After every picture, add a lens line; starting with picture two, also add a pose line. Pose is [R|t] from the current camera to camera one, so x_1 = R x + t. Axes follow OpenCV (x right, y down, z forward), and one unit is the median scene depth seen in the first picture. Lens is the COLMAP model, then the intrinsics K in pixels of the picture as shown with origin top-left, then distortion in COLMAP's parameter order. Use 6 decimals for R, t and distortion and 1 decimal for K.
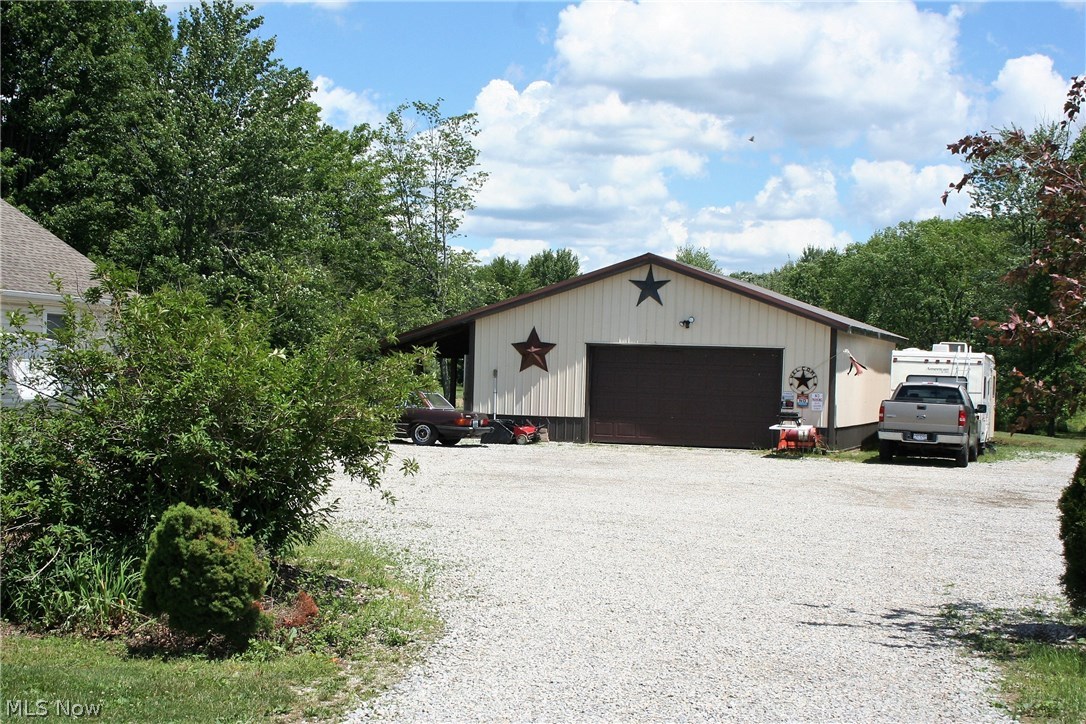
lens RADIAL K [[1695.7, 0, 543.0], [0, 1695.7, 362.0], [0, 0, 1]] dist [-0.025512, -0.034464]
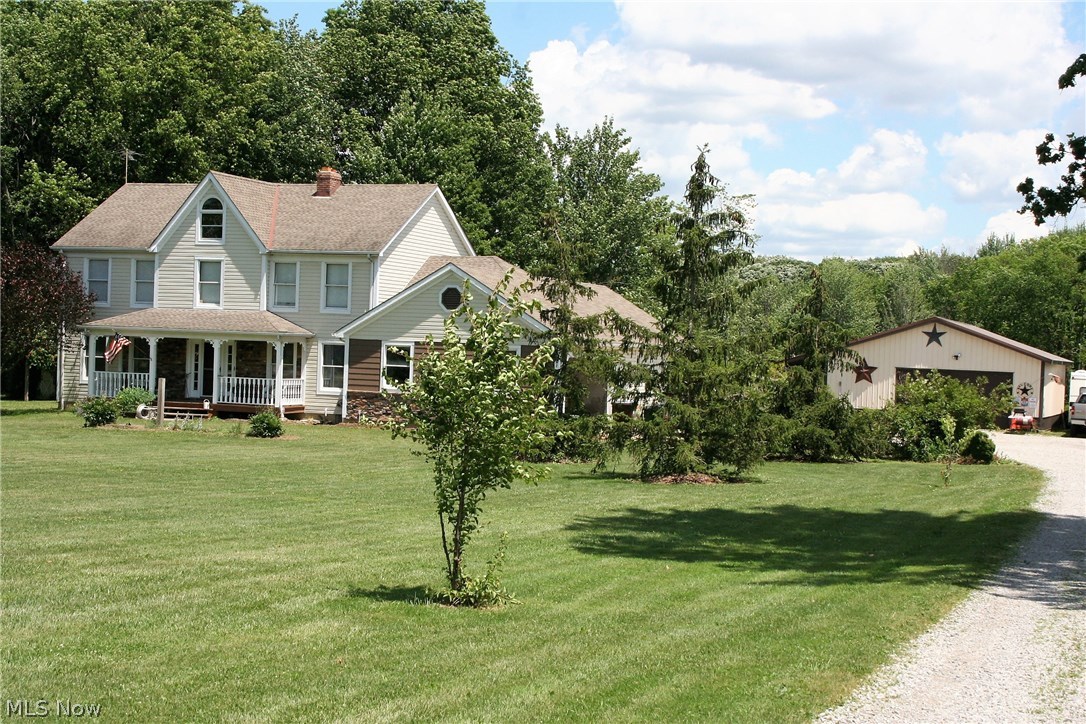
lens RADIAL K [[1830.9, 0, 543.0], [0, 1830.9, 362.0], [0, 0, 1]] dist [-0.009395, 0.001340]
pose [[0.999368, 0.010065, -0.034104, -0.281085], [-0.009768, 0.999913, 0.008879, -0.030702], [0.034190, -0.008540, 0.999379, -0.914933]]
